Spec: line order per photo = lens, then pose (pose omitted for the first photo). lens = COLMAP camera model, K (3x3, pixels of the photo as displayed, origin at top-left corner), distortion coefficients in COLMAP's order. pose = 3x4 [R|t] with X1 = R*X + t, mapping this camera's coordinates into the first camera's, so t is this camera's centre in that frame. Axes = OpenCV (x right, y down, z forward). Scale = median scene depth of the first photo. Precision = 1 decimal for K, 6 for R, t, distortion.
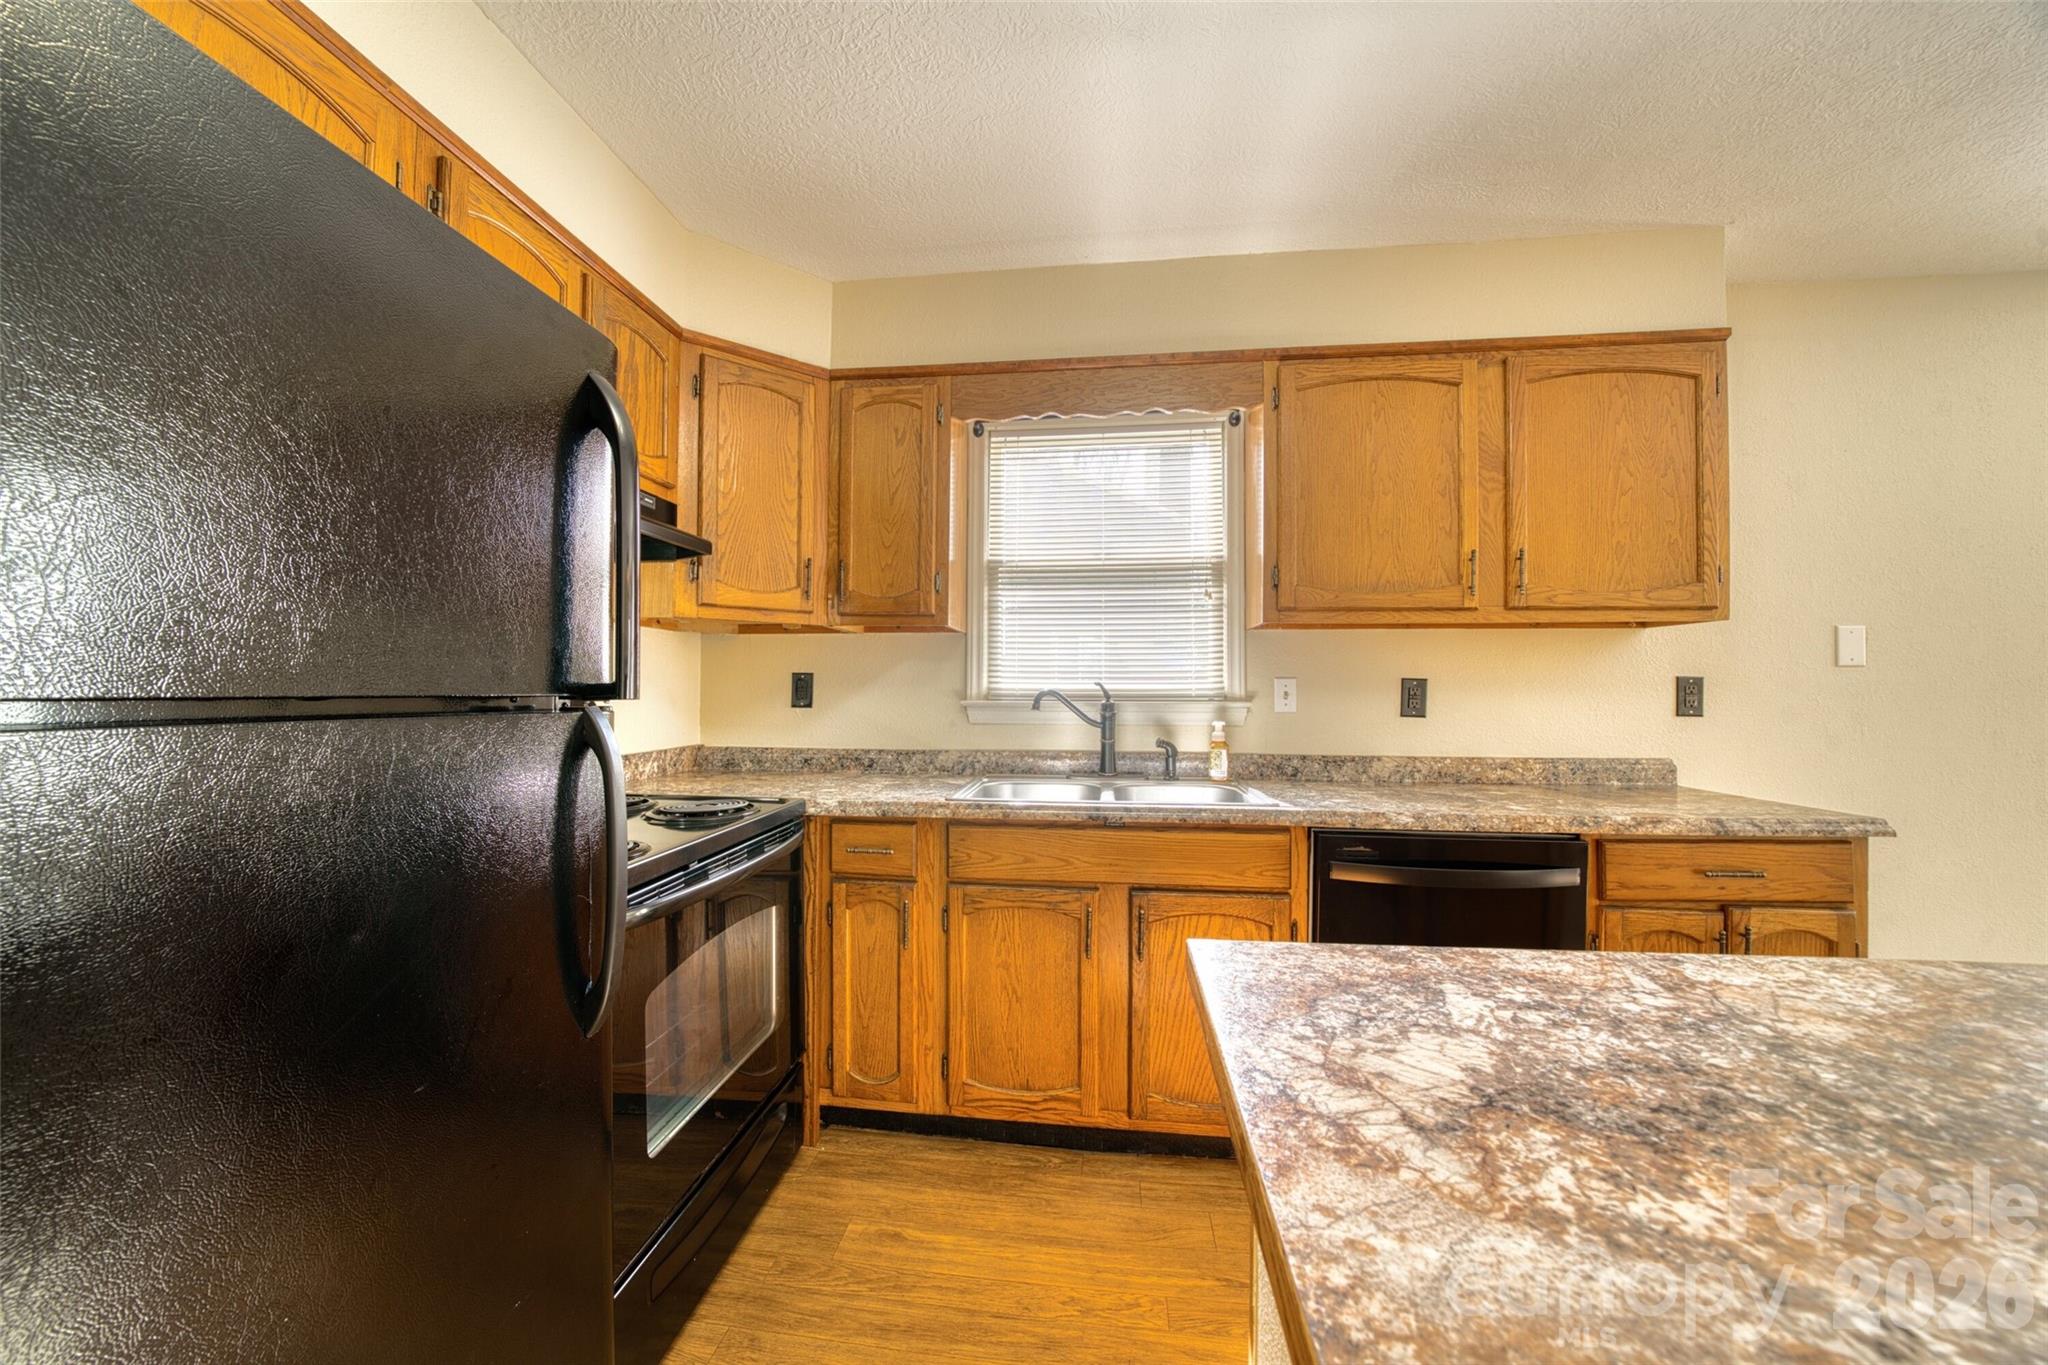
lens RADIAL K [[710.3, 0, 1017.8], [0, 710.3, 685.3], [0, 0, 1]] dist [-0.027042, 0.003456]
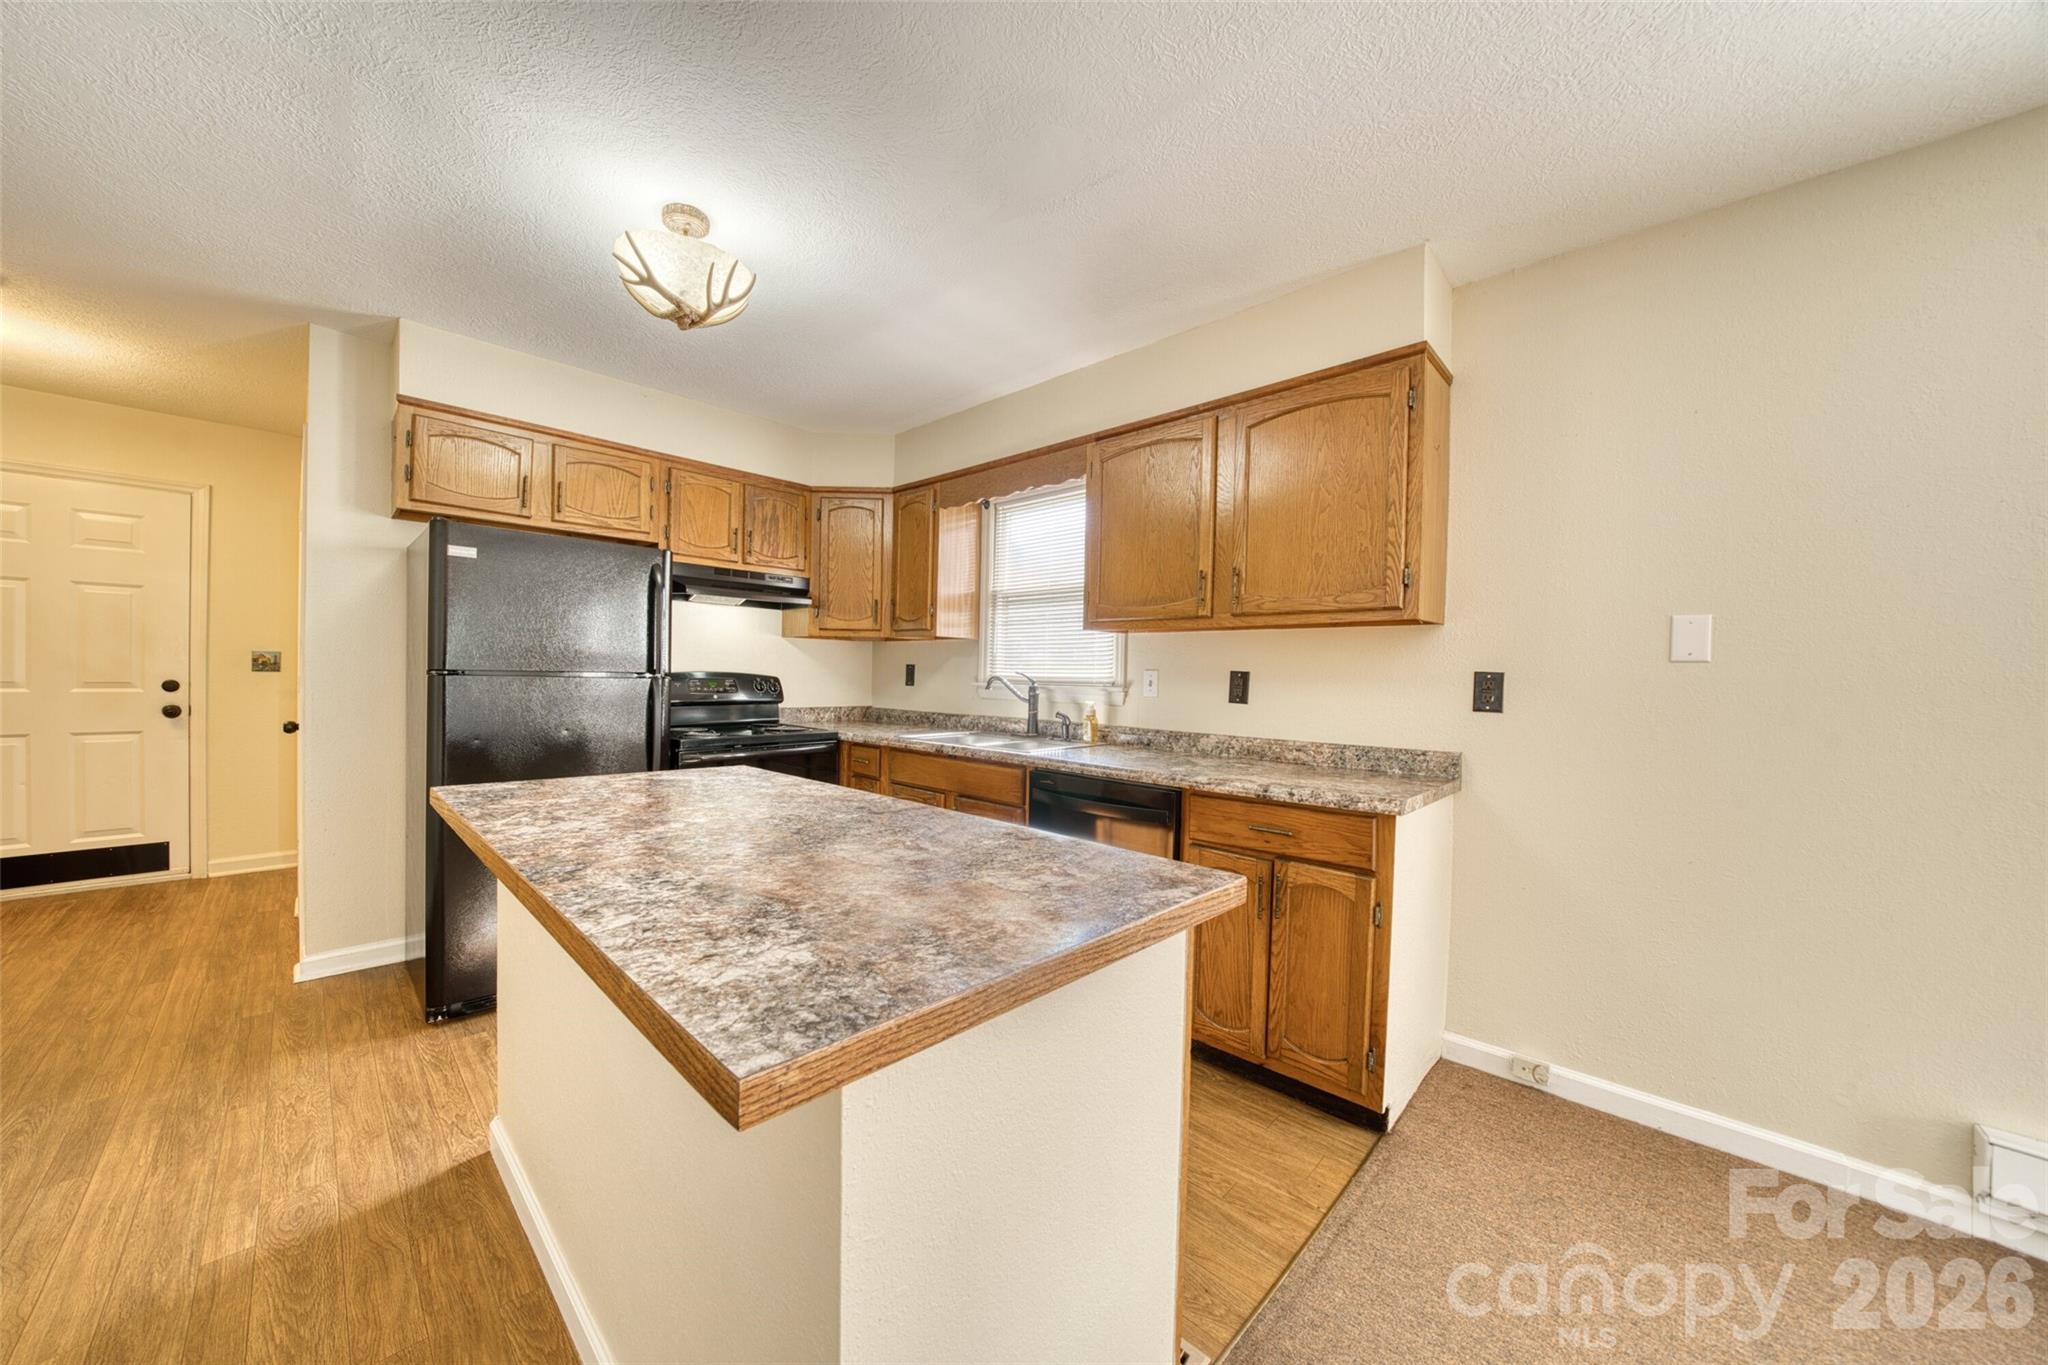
lens RADIAL K [[710.3, 0, 1017.3], [0, 710.3, 685.1], [0, 0, 1]] dist [-0.027042, 0.003456]
pose [[0.802808, 0.021023, -0.595867, 1.071595], [-0.012943, 0.999757, 0.017835, -0.003173], [0.596097, -0.006606, 0.802885, -0.214079]]
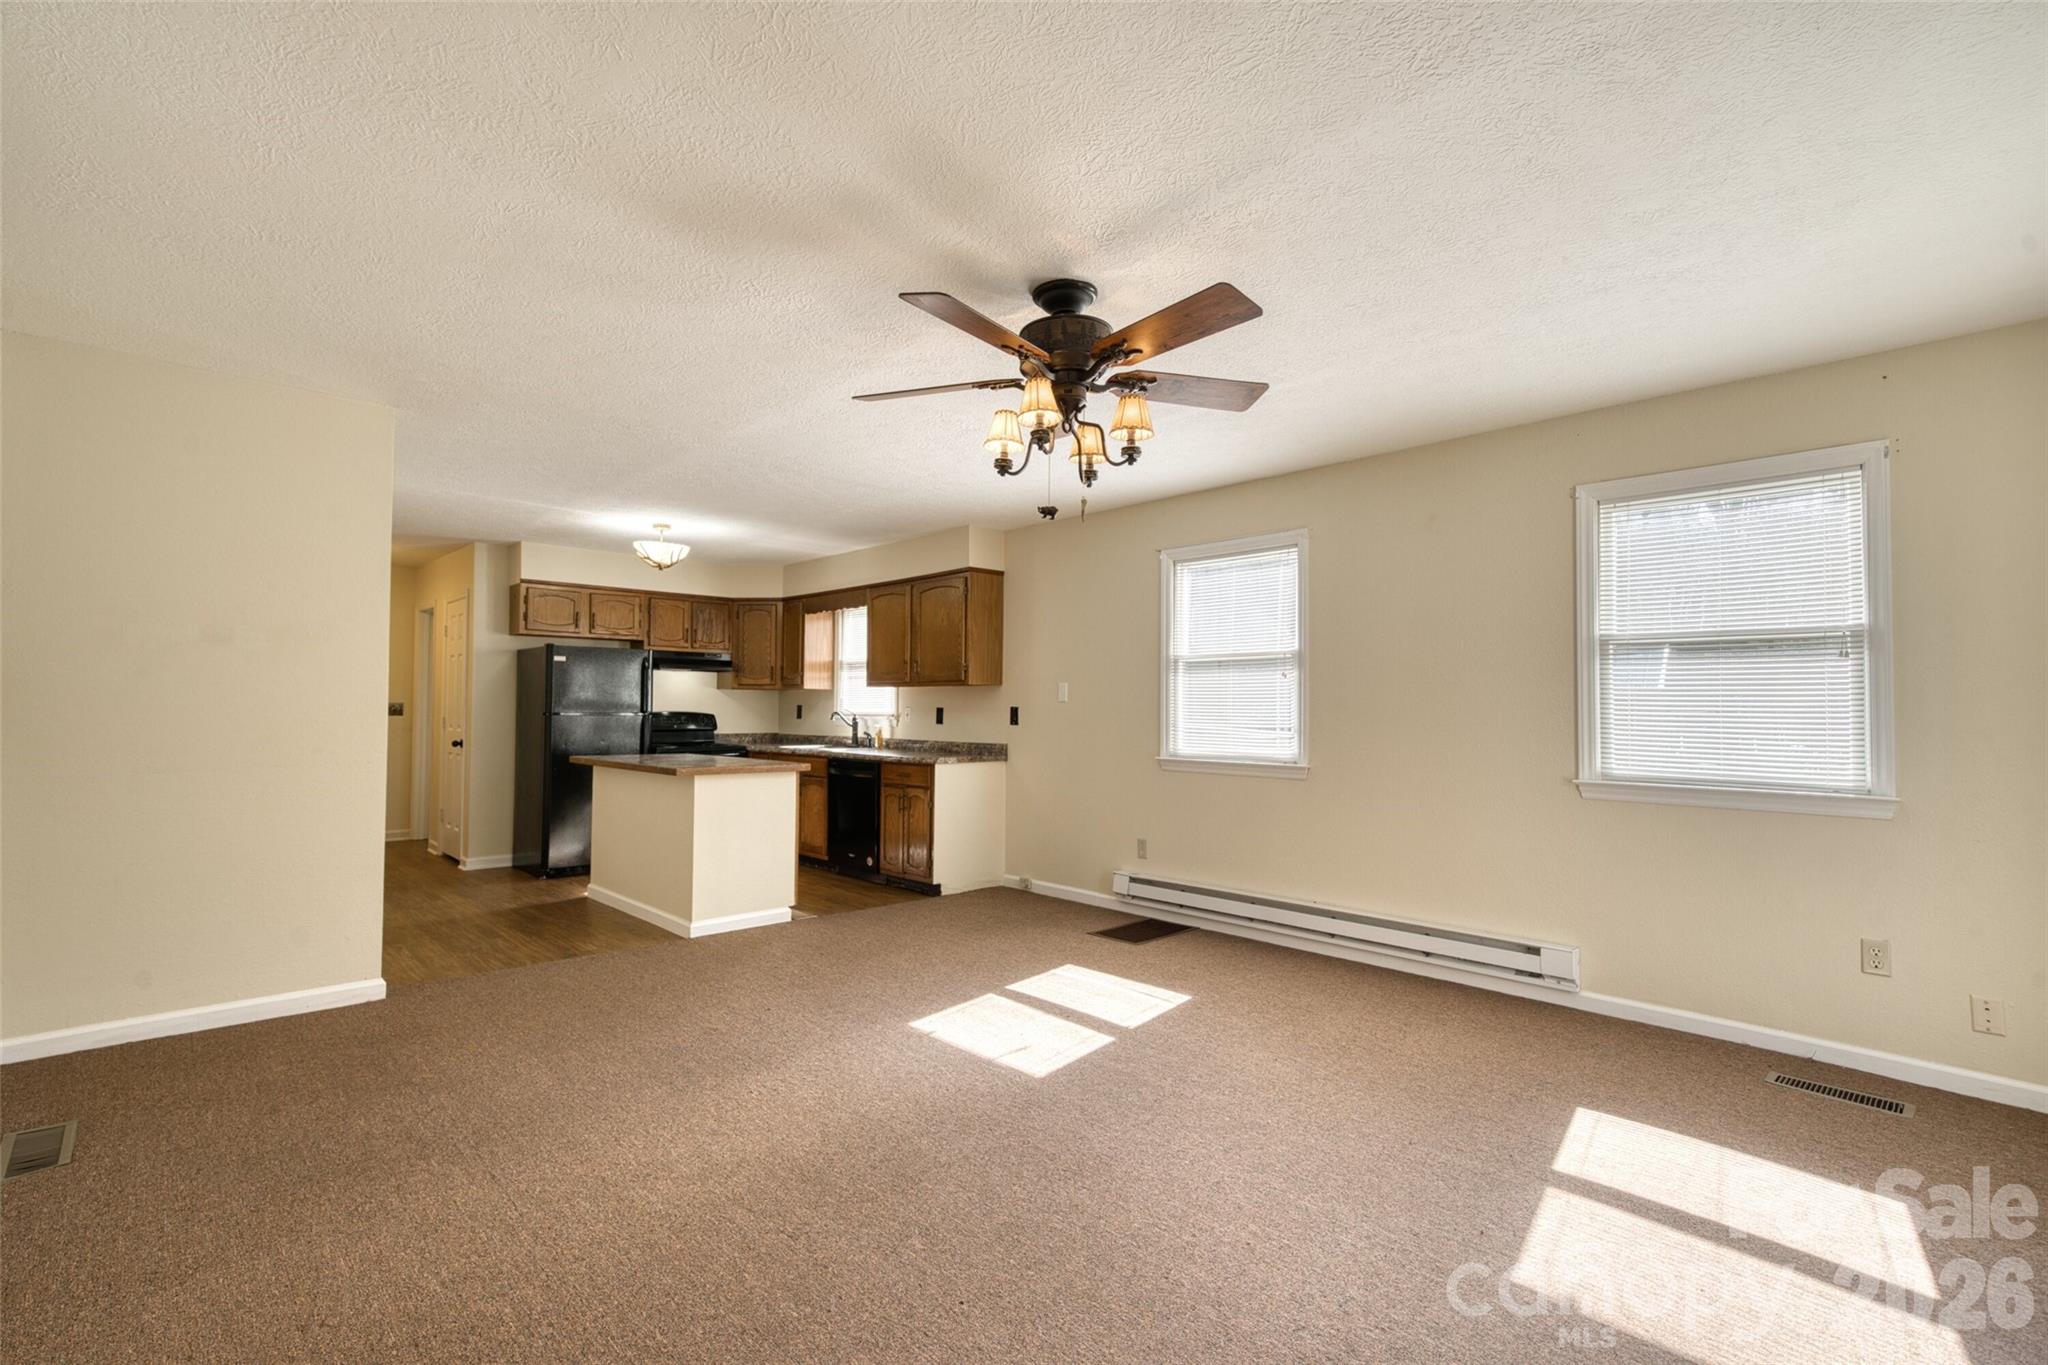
lens RADIAL K [[923.5, 0, 1041.4], [0, 923.5, 691.7], [0, 0, 1]] dist [-0.040195, 0.011024]
pose [[0.782844, -0.011828, -0.622106, 2.984345], [0.002019, 0.999862, -0.016470, -0.012944], [0.622215, 0.011638, 0.782760, -1.291889]]
